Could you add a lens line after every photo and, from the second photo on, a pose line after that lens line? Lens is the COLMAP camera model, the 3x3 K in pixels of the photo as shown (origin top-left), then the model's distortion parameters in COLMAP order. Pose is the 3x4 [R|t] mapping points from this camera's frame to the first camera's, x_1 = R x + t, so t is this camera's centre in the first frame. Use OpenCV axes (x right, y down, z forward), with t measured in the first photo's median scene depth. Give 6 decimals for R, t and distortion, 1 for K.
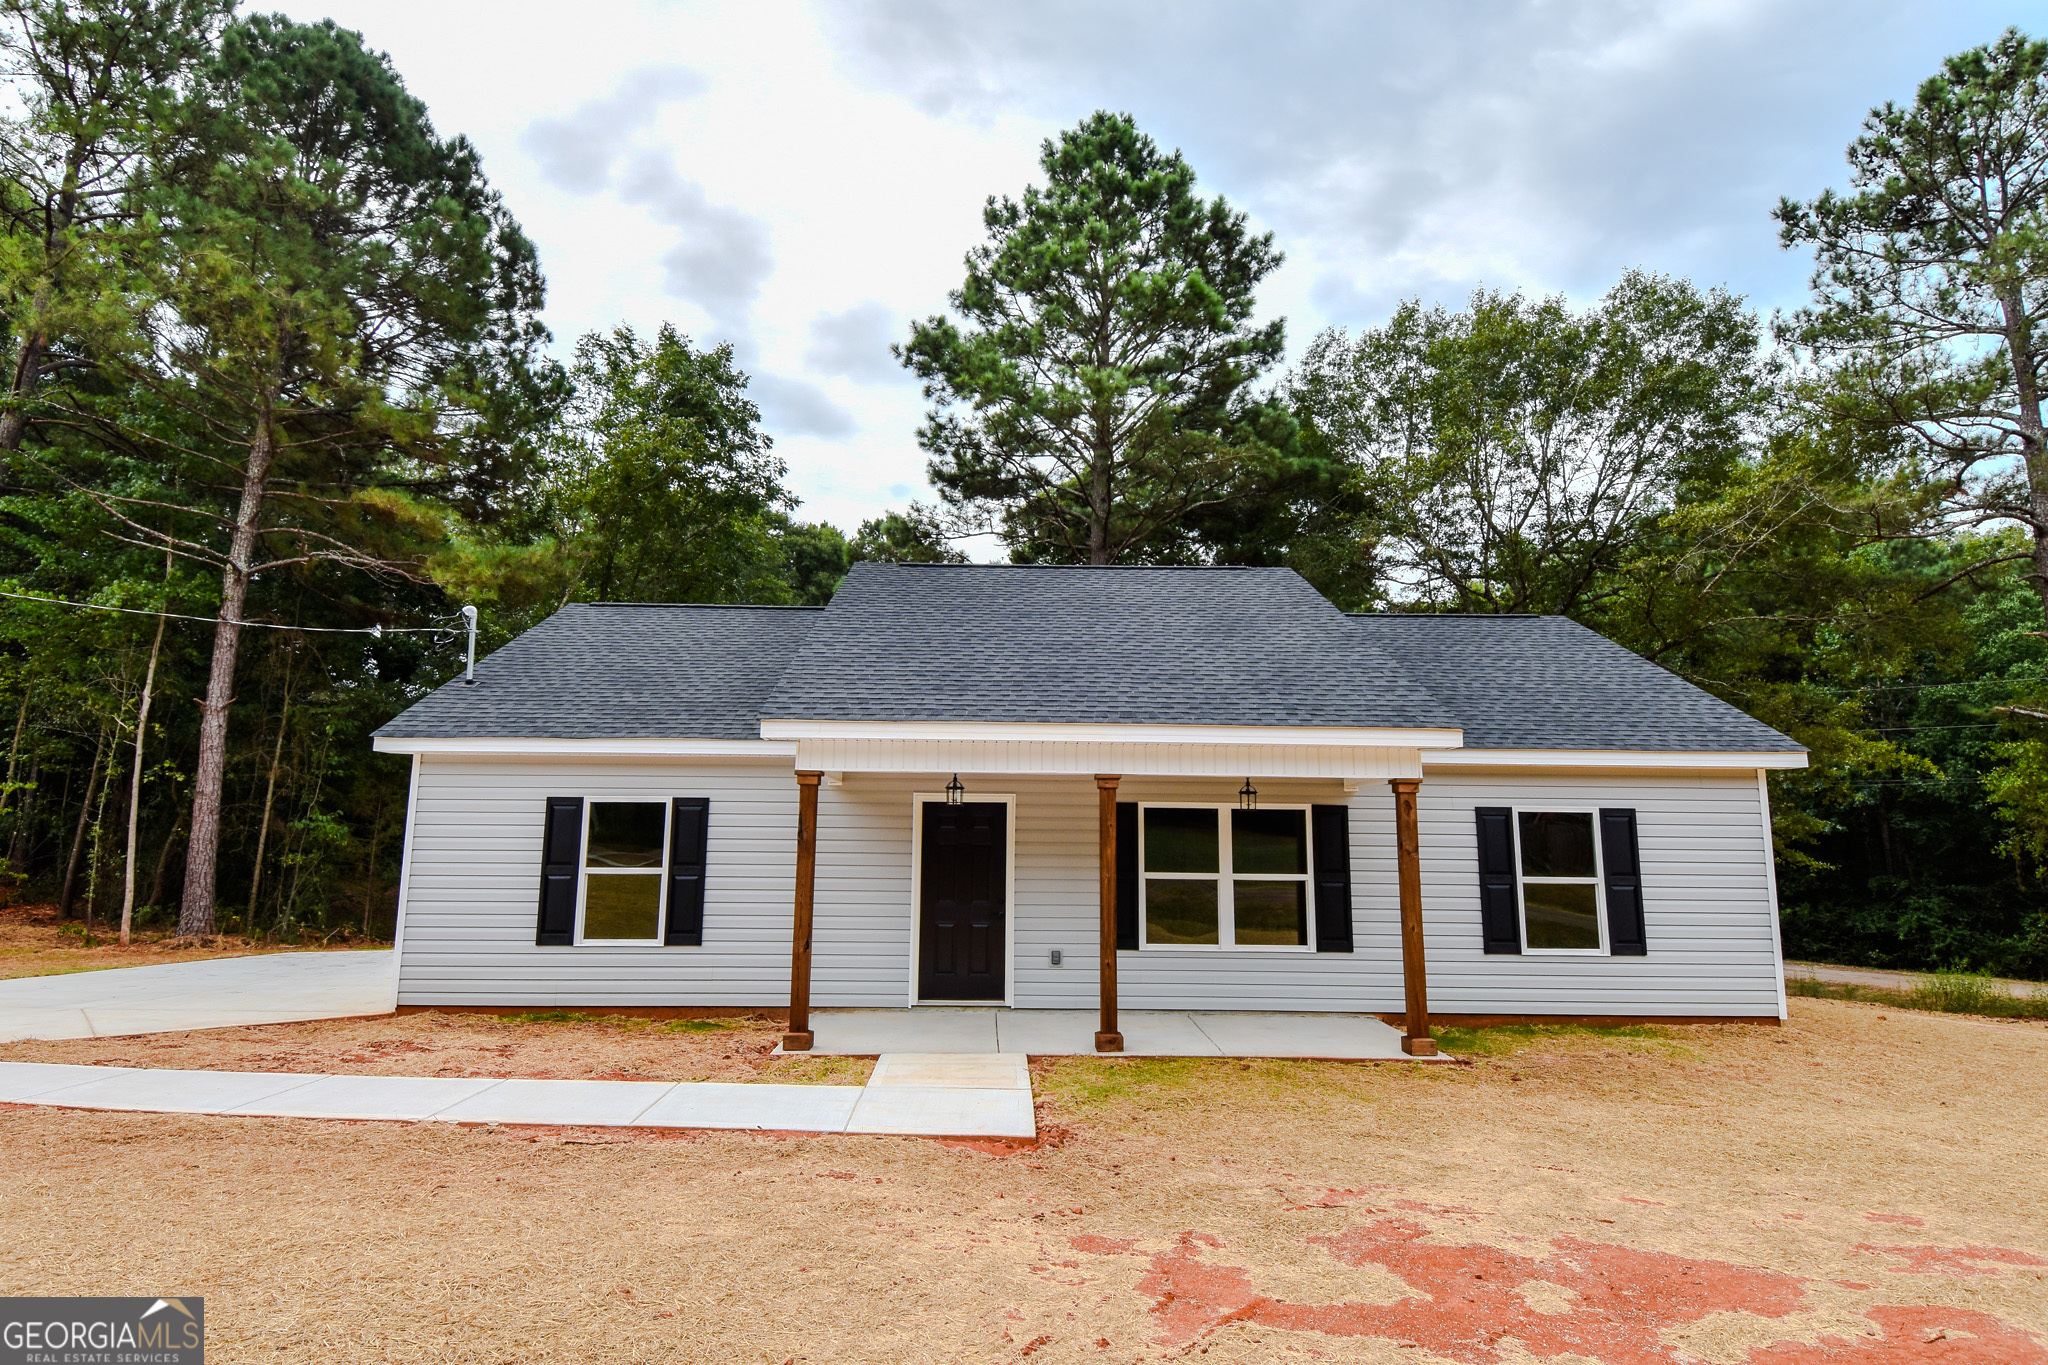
lens RADIAL K [[1116.8, 0, 1021.4], [0, 1116.8, 672.4], [0, 0, 1]] dist [0.056367, -0.066214]
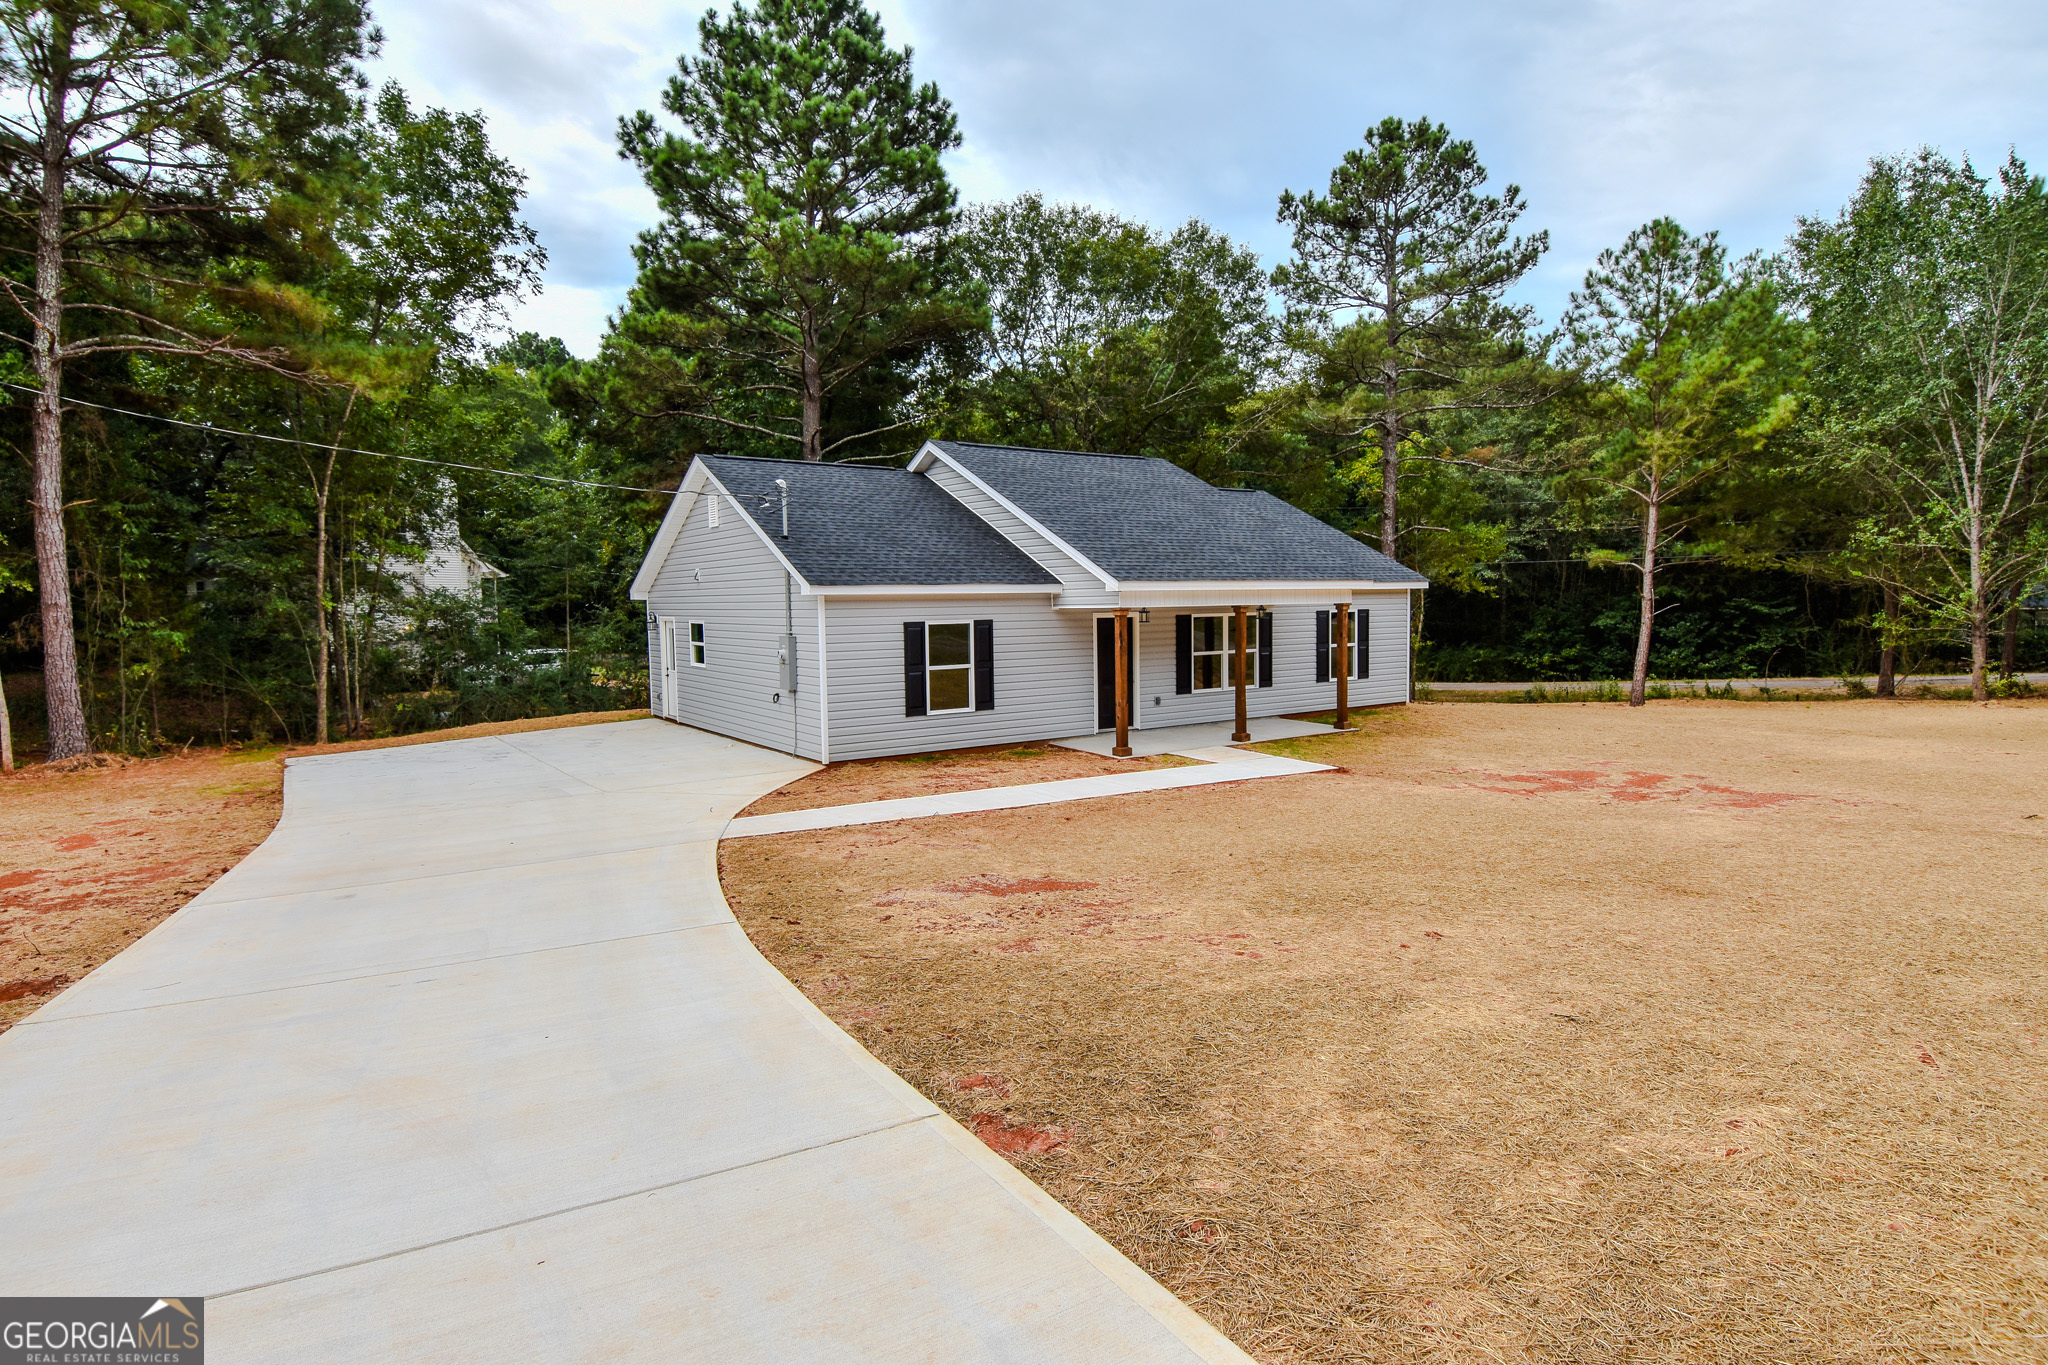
lens RADIAL K [[1061.6, 0, 1019.9], [0, 1061.6, 670.2], [0, 0, 1]] dist [0.054750, -0.059744]
pose [[0.832309, -0.058751, 0.551190, -1.074619], [-0.064550, 0.977329, 0.201645, -0.123801], [-0.550541, -0.203410, 0.809647, -0.255701]]
